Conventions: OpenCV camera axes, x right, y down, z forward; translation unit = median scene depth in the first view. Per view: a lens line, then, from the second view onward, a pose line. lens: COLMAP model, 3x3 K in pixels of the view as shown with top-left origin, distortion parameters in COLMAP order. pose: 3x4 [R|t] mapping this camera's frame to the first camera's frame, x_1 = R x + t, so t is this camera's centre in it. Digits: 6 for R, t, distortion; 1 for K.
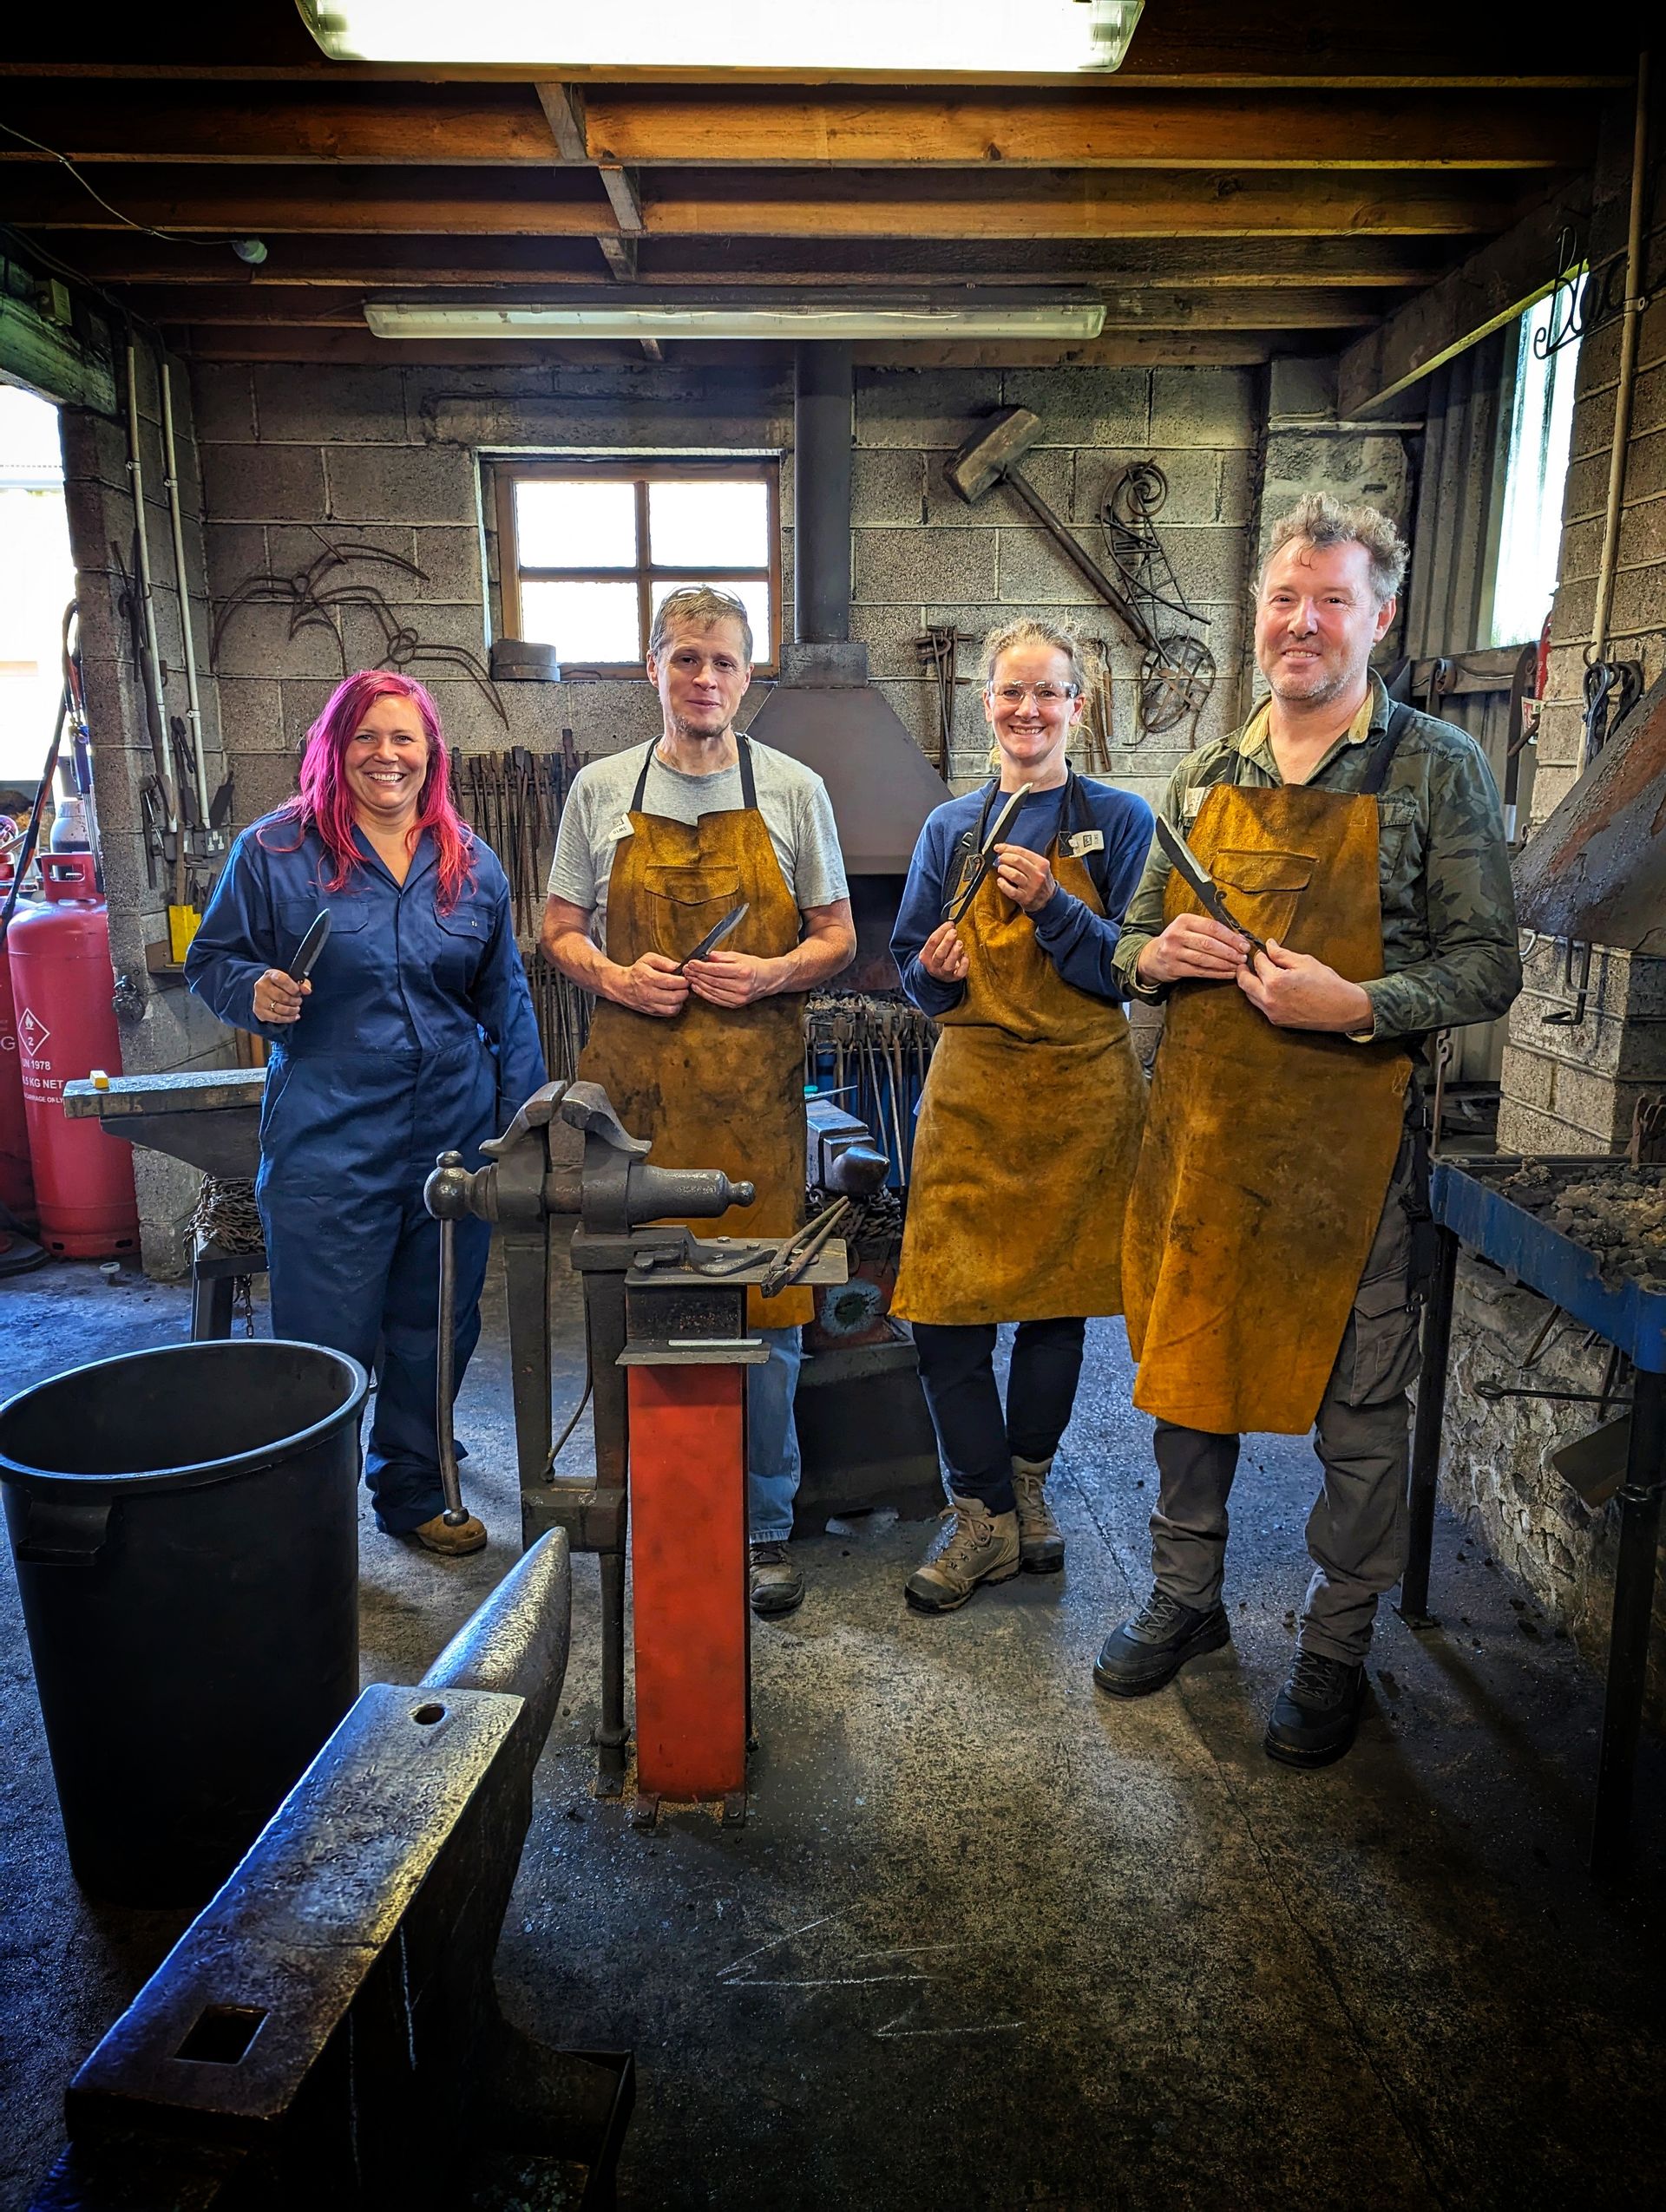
lens RADIAL K [[1601.4, 0, 849.5], [0, 1601.4, 1095.9], [0, 0, 1]] dist [0.036738, -0.007684]
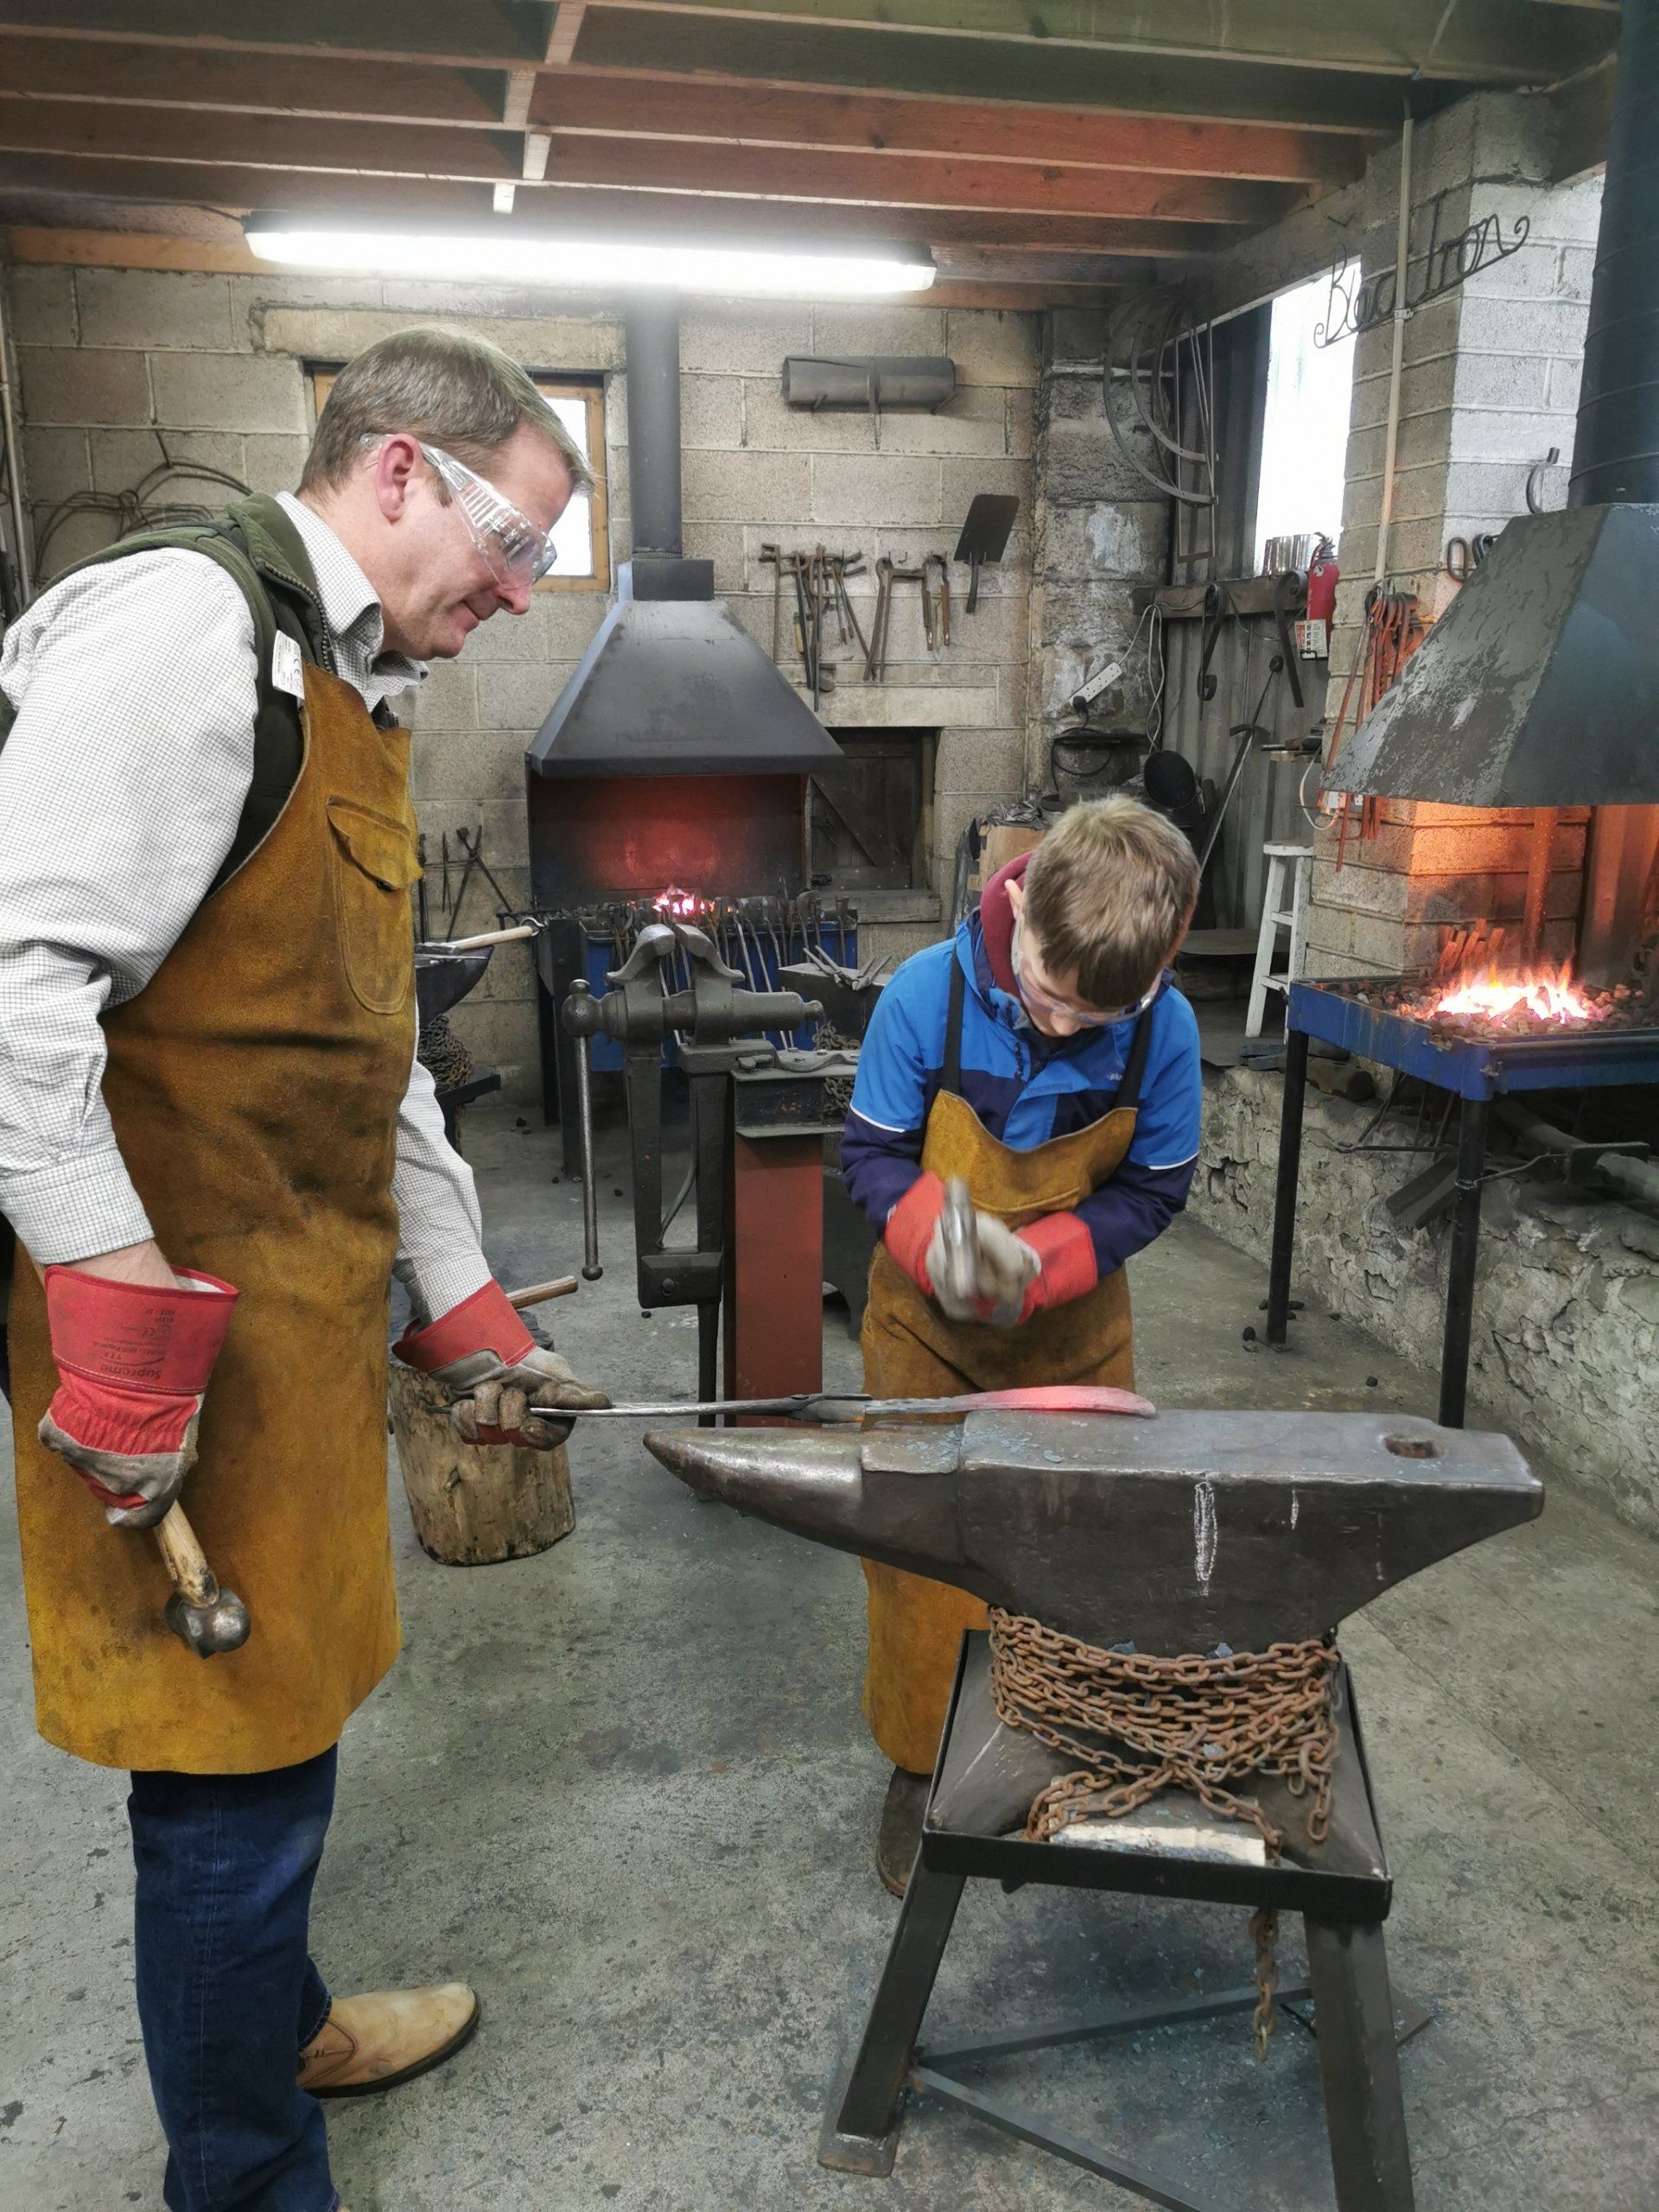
lens RADIAL K [[1721.7, 0, 832.9], [0, 1721.7, 1108.5], [0, 0, 1]] dist [0.021806, -0.062873]
pose [[0.978681, -0.043742, 0.200674, -0.143628], [0.036024, 0.998470, 0.041952, 0.036272], [-0.202202, -0.033828, 0.978759, -0.143546]]
